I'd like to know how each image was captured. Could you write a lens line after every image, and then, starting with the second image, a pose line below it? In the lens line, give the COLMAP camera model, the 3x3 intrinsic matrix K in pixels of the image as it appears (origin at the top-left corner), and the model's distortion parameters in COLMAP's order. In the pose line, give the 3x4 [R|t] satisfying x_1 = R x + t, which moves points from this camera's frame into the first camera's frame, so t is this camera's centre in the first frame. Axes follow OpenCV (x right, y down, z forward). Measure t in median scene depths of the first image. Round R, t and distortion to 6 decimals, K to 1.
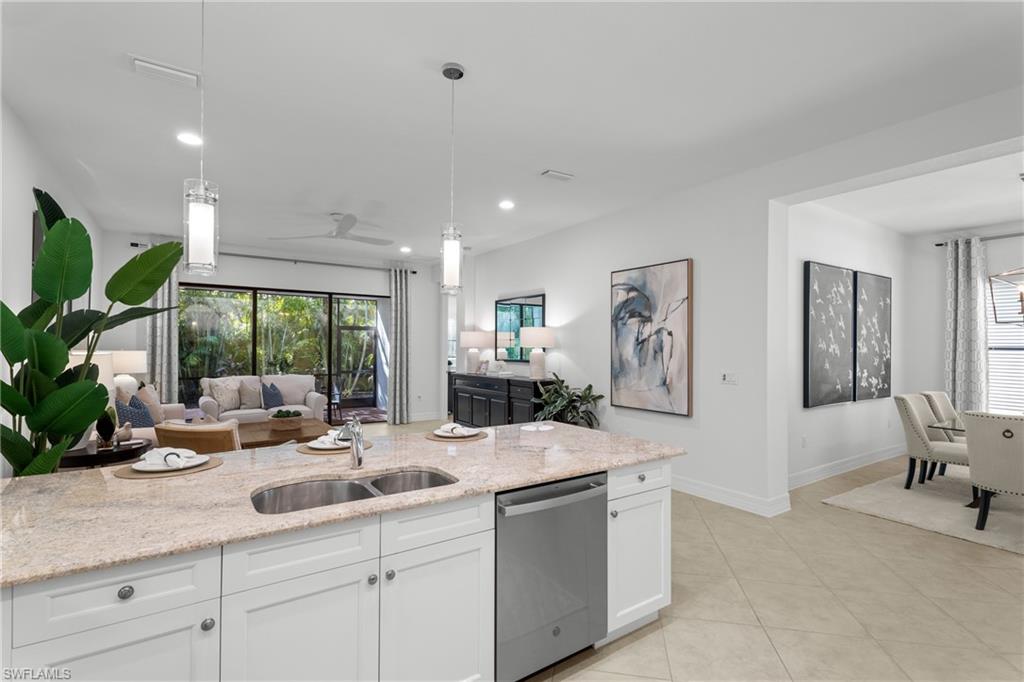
lens RADIAL K [[480.8, 0, 511.2], [0, 480.8, 345.5], [0, 0, 1]] dist [-0.001111, 0.002886]
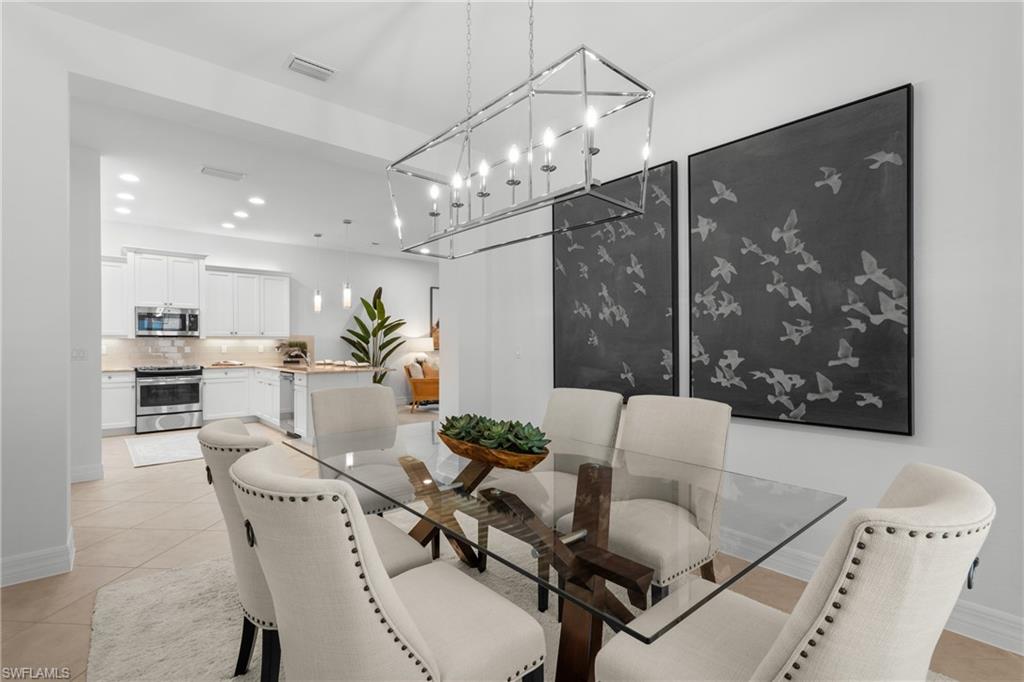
lens RADIAL K [[480.8, 0, 516.5], [0, 480.8, 347.7], [0, 0, 1]] dist [-0.001111, 0.002886]
pose [[0.123431, -0.000752, -0.992353, 1.159722], [0.003571, 0.999994, -0.000314, 0.046389], [0.992347, -0.003505, 0.123433, 0.726929]]
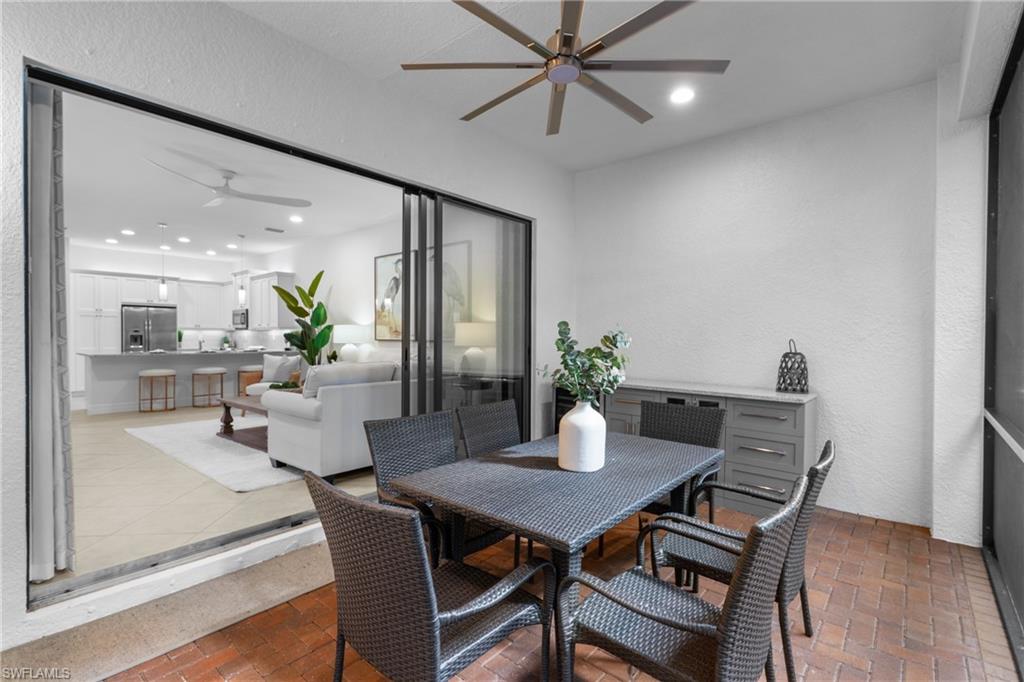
lens RADIAL K [[480.8, 0, 518.6], [0, 480.8, 339.3], [0, 0, 1]] dist [-0.001111, 0.002886]
pose [[-0.961203, -0.008597, -0.275706, -0.632930], [-0.009015, 0.999959, 0.000247, 0.043833], [0.275693, 0.002723, -0.961242, 2.006182]]
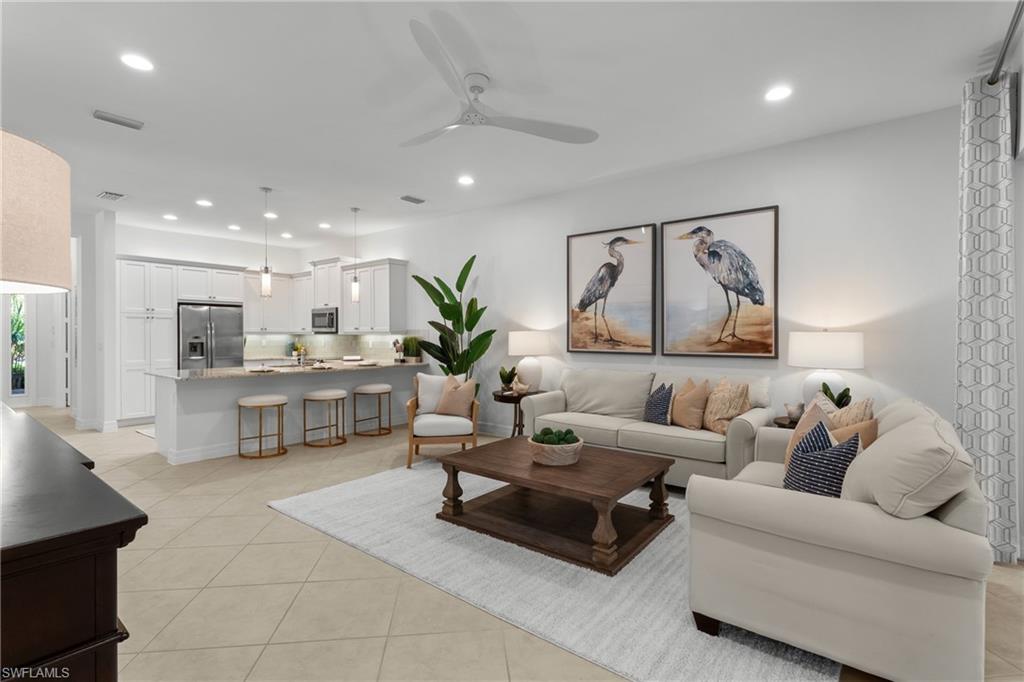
lens RADIAL K [[480.8, 0, 512.8], [0, 480.8, 335.6], [0, 0, 1]] dist [-0.001111, 0.002886]
pose [[-0.951987, -0.005478, -0.306089, -0.226285], [-0.005775, 0.999983, 0.000064, 0.018967], [0.306083, 0.001829, -0.952003, 1.501497]]
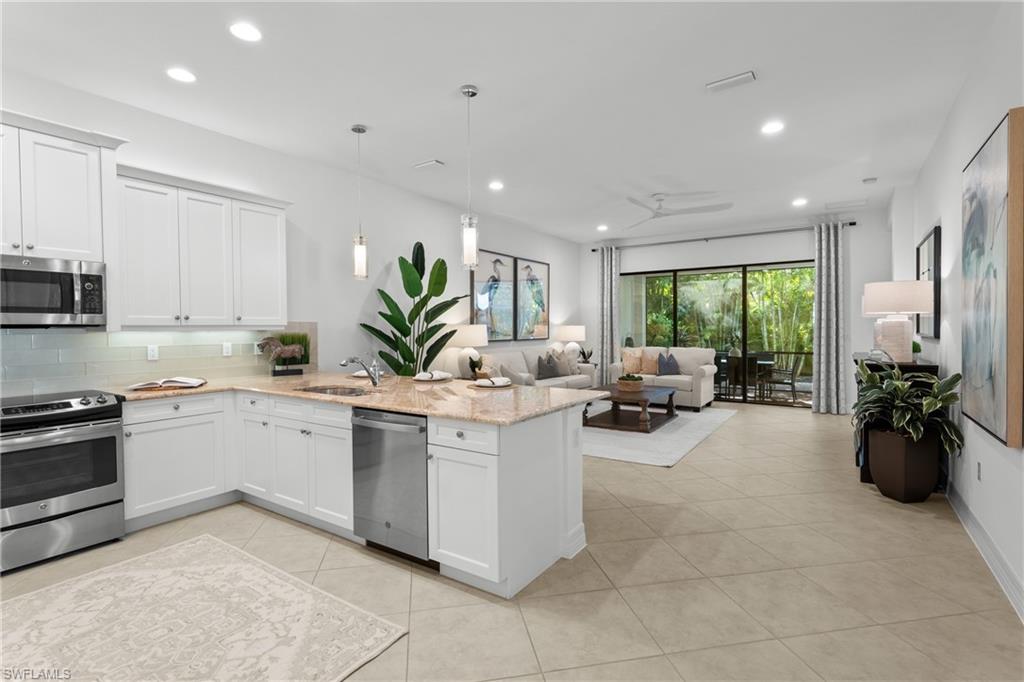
lens RADIAL K [[480.8, 0, 511.5], [0, 480.8, 337.5], [0, 0, 1]] dist [-0.001111, 0.002886]
pose [[0.367530, 0.010402, -0.929954, 0.499178], [0.010398, 0.999829, 0.015292, 0.023115], [0.929954, -0.015290, 0.367359, 0.293362]]
